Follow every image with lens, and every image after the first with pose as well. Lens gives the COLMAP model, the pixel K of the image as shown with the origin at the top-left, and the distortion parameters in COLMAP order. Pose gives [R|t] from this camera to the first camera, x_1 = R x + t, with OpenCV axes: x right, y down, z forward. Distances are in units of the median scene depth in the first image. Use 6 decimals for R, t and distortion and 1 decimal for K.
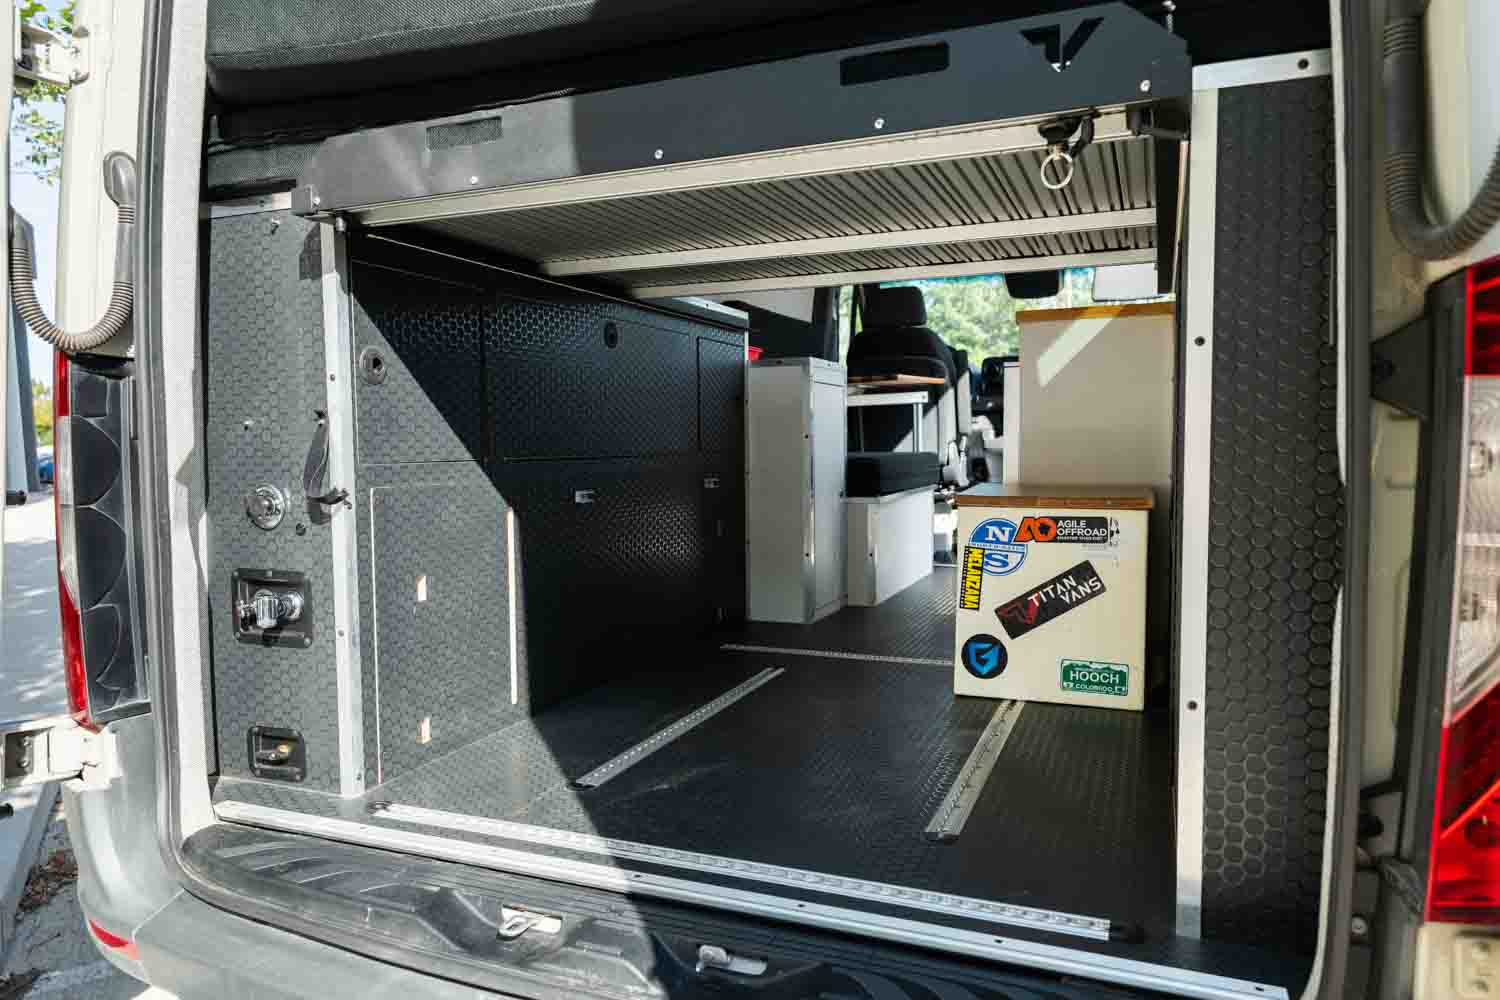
lens RADIAL K [[990.3, 0, 748.7], [0, 990.3, 501.7], [0, 0, 1]] dist [-0.042810, -0.000185]
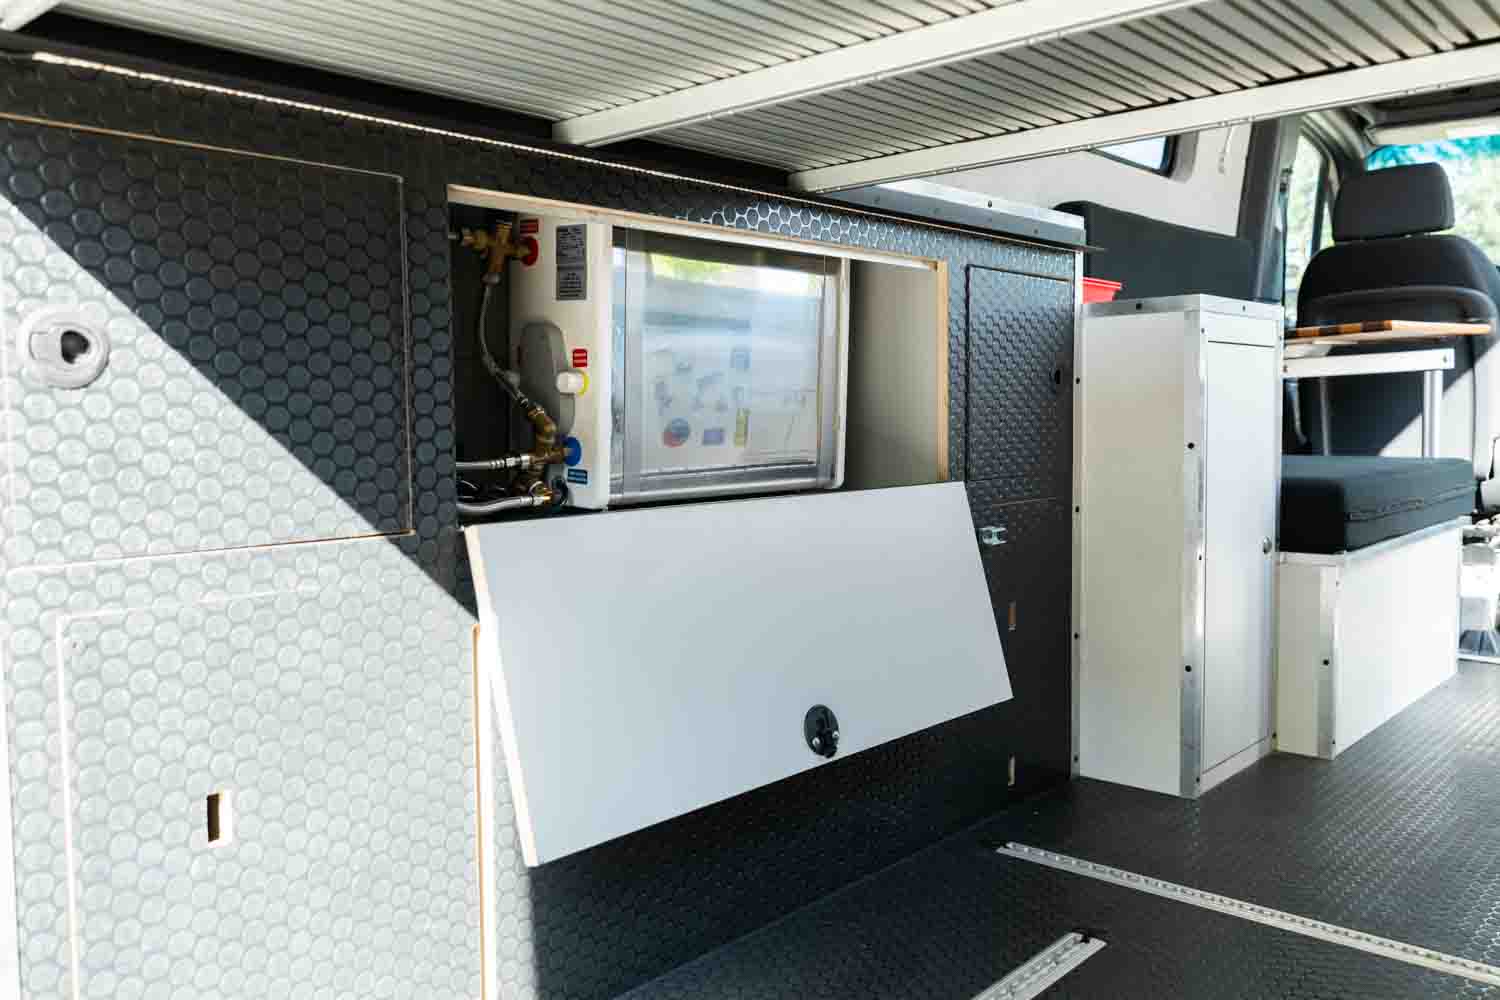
lens RADIAL K [[1190.3, 0, 751.7], [0, 1190.3, 495.5], [0, 0, 1]] dist [0.000131, -0.007974]
pose [[0.938714, 0.019419, -0.344150, 0.051654], [-0.015188, 0.999772, 0.014986, -0.040427], [0.344363, -0.008840, 0.938795, 0.288447]]
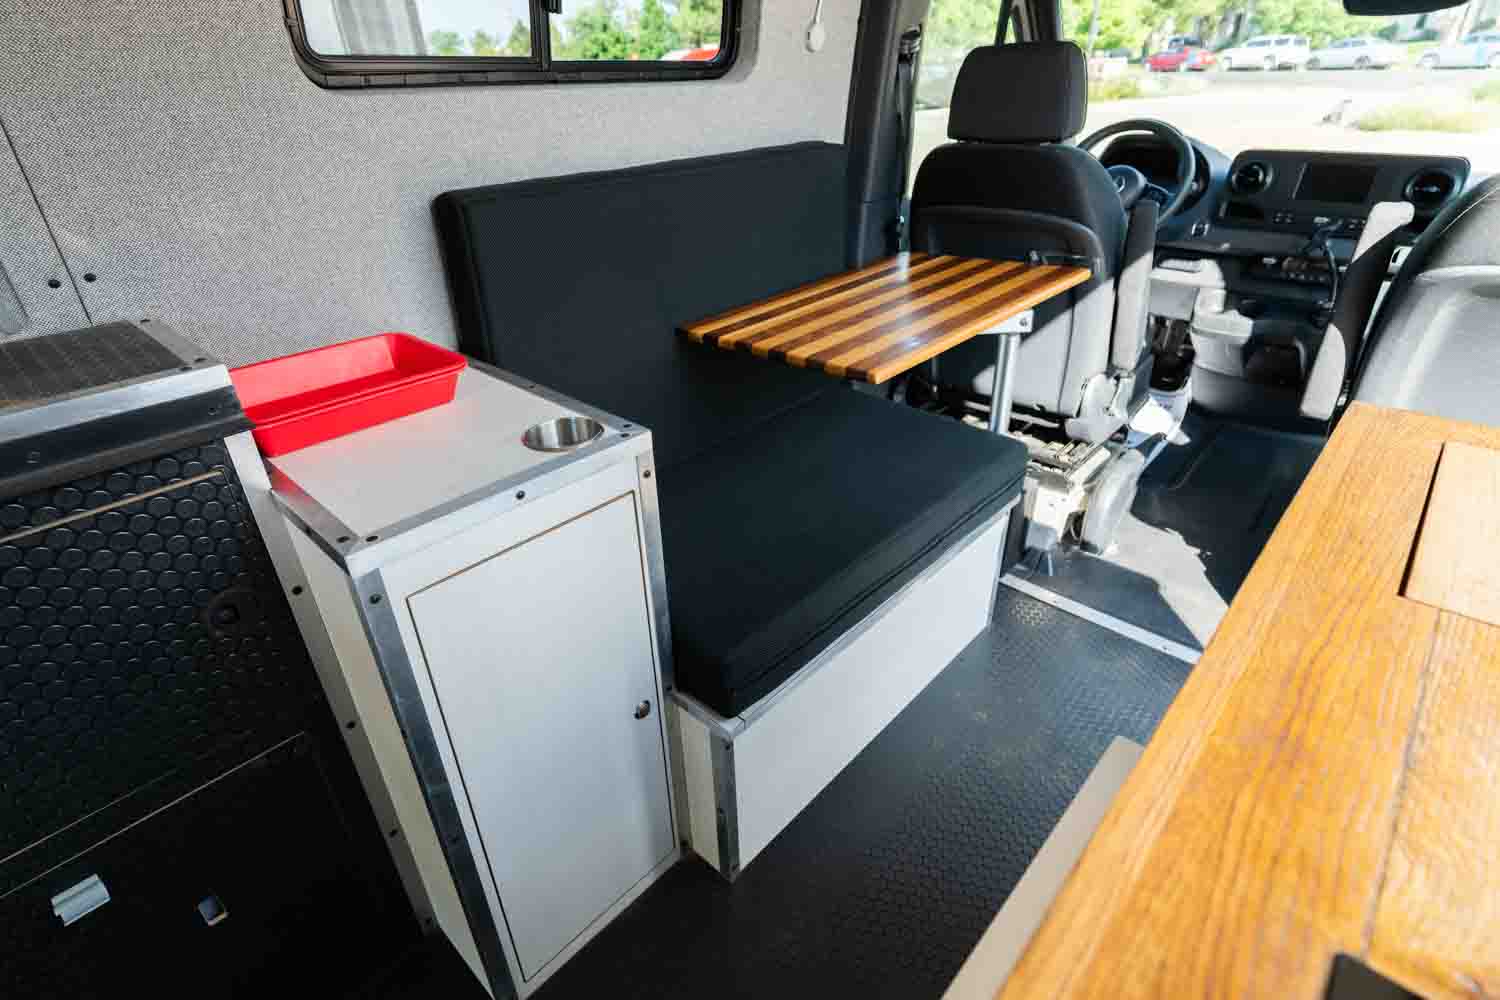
lens RADIAL K [[752.5, 0, 749.6], [0, 752.5, 495.5], [0, 0, 1]] dist [-0.003570, -0.000107]
pose [[0.937819, 0.155595, -0.310300, 0.228442], [-0.004155, 0.898880, 0.438174, -0.244354], [0.347100, -0.409639, 0.843633, 0.773727]]
